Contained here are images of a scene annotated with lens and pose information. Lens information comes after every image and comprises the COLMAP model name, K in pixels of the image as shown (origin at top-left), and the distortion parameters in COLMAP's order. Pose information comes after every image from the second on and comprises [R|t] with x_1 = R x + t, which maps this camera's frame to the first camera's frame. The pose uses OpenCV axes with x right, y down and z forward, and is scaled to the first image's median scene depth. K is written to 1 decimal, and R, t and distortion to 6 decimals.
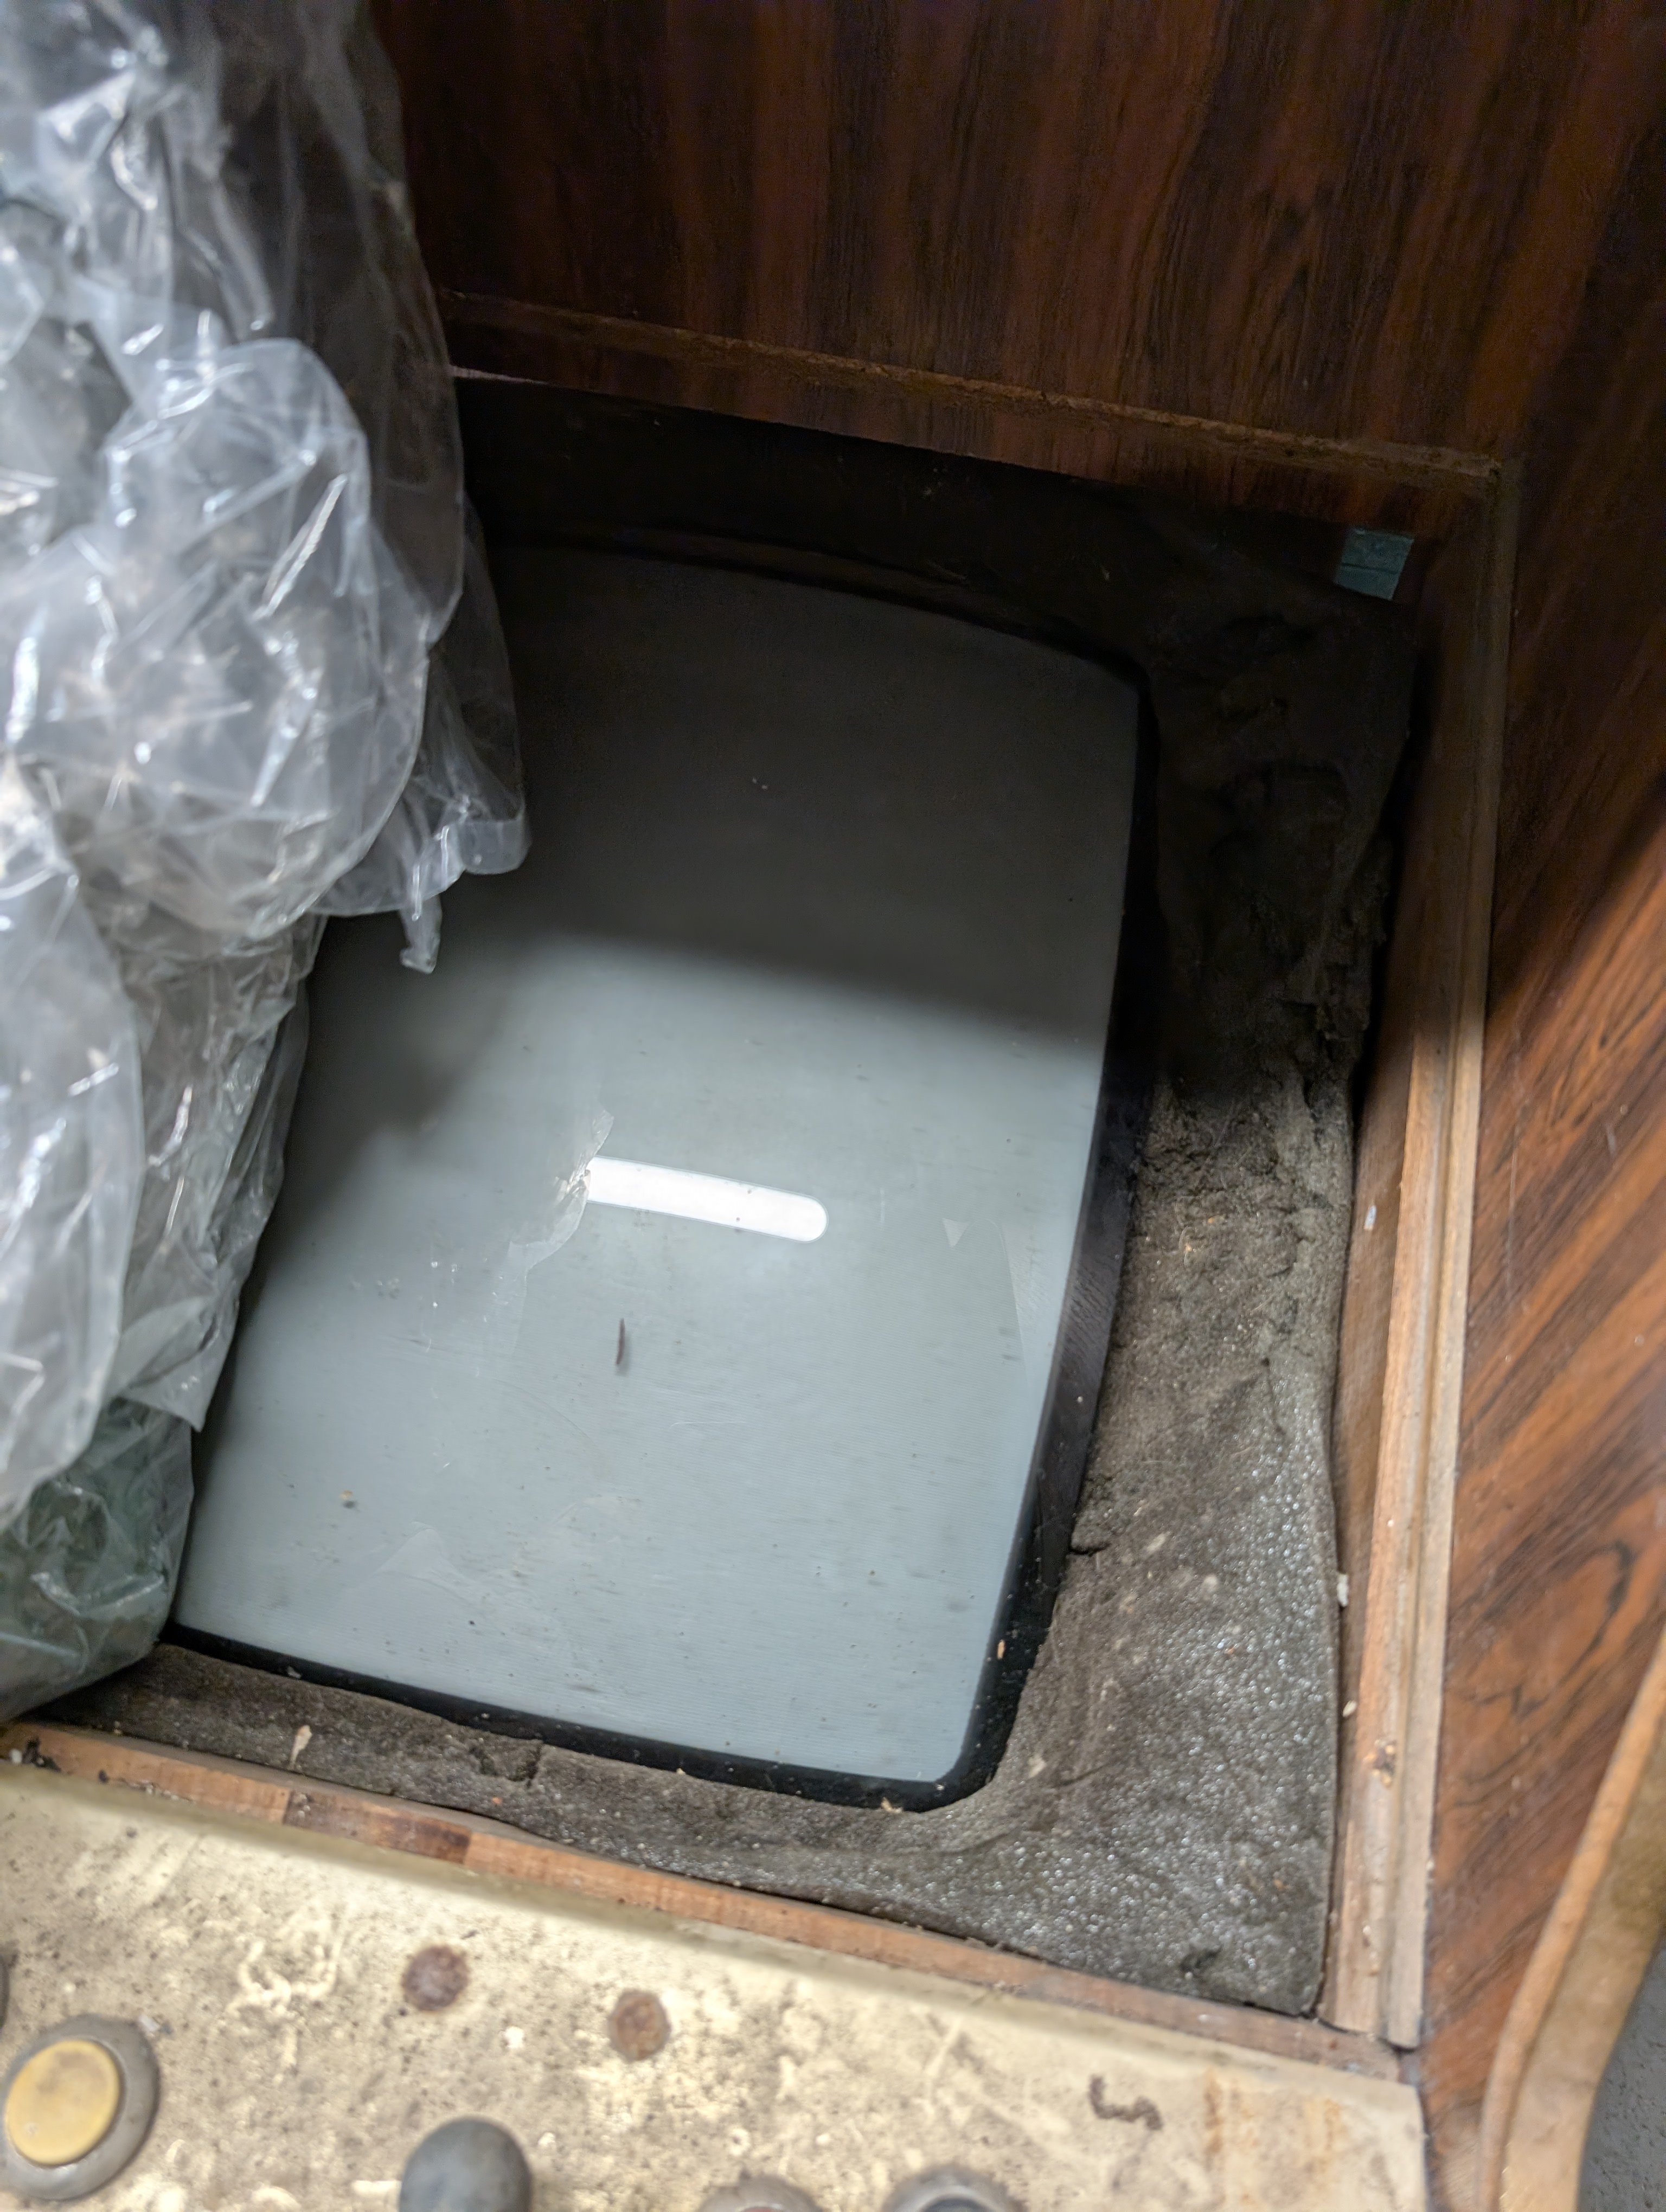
lens RADIAL K [[1499.7, 0, 831.7], [0, 1499.7, 1093.0], [0, 0, 1]] dist [0.003881, -0.000262]
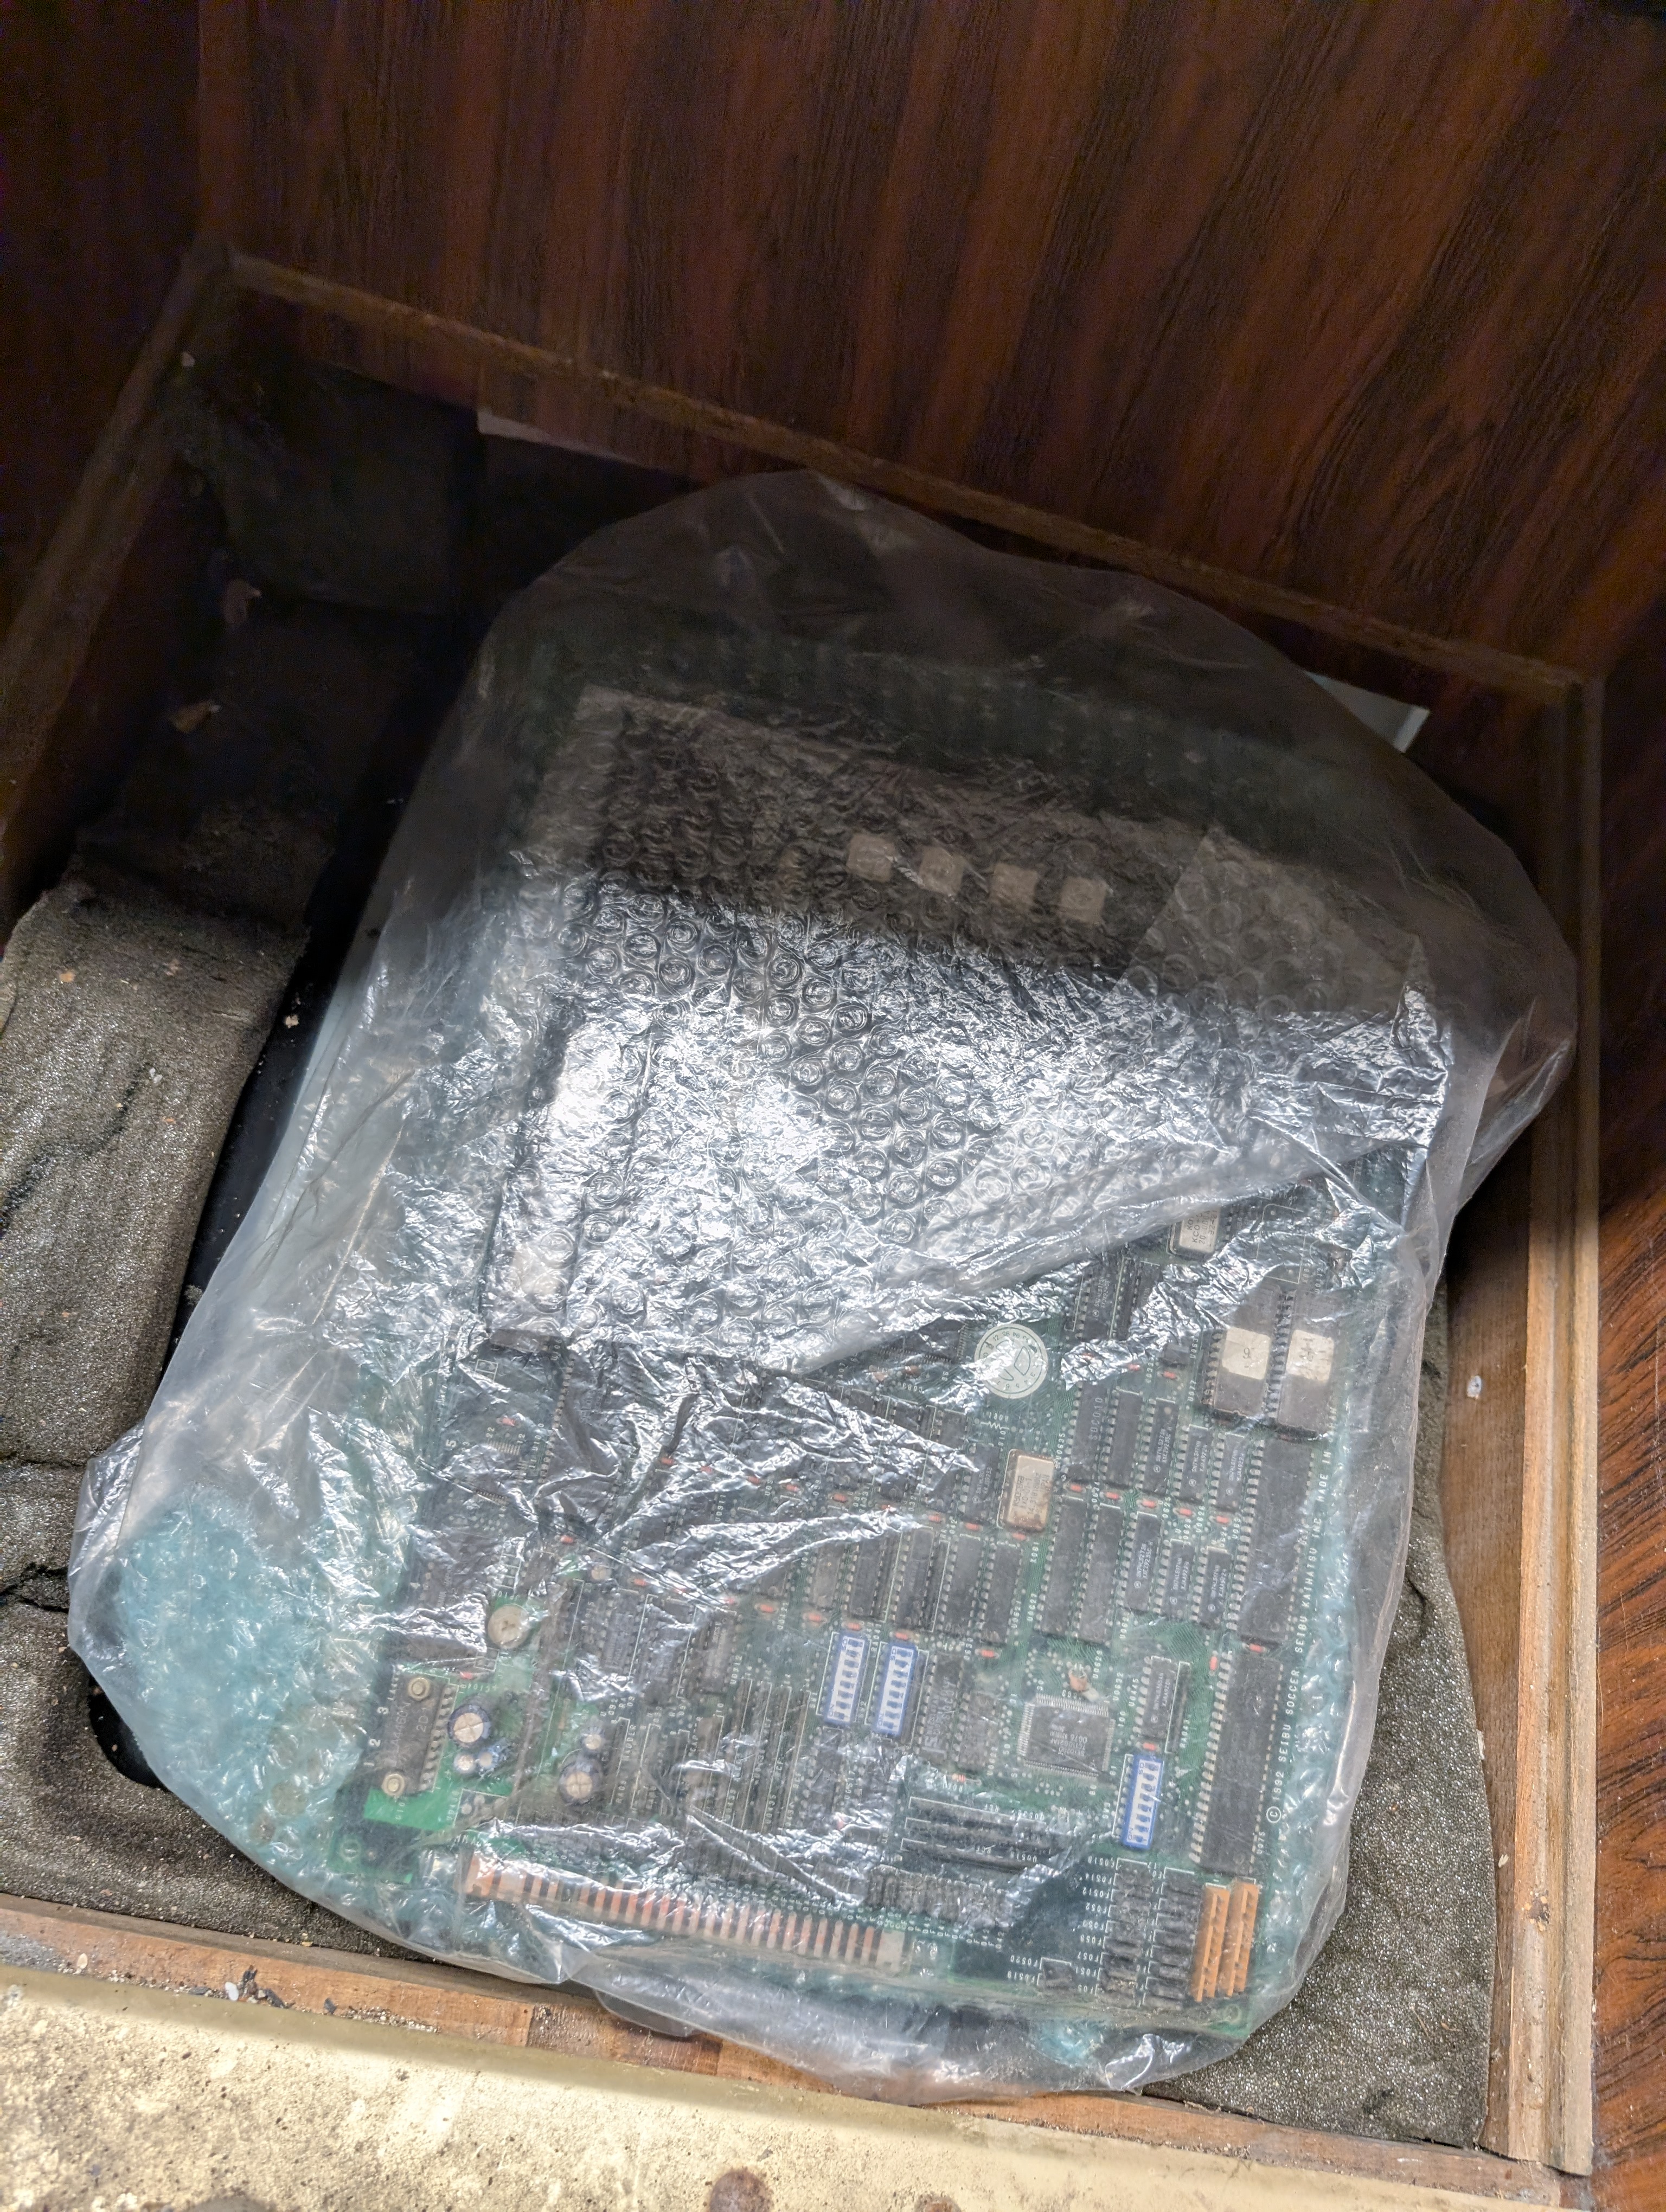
lens RADIAL K [[1526.9, 0, 833.0], [0, 1526.9, 1106.0], [0, 0, 1]] dist [0.002087, -0.004063]
pose [[0.978331, 0.048260, 0.201344, -0.398901], [-0.053735, 0.998317, 0.021813, -0.144258], [-0.199952, -0.032159, 0.979278, 0.021547]]
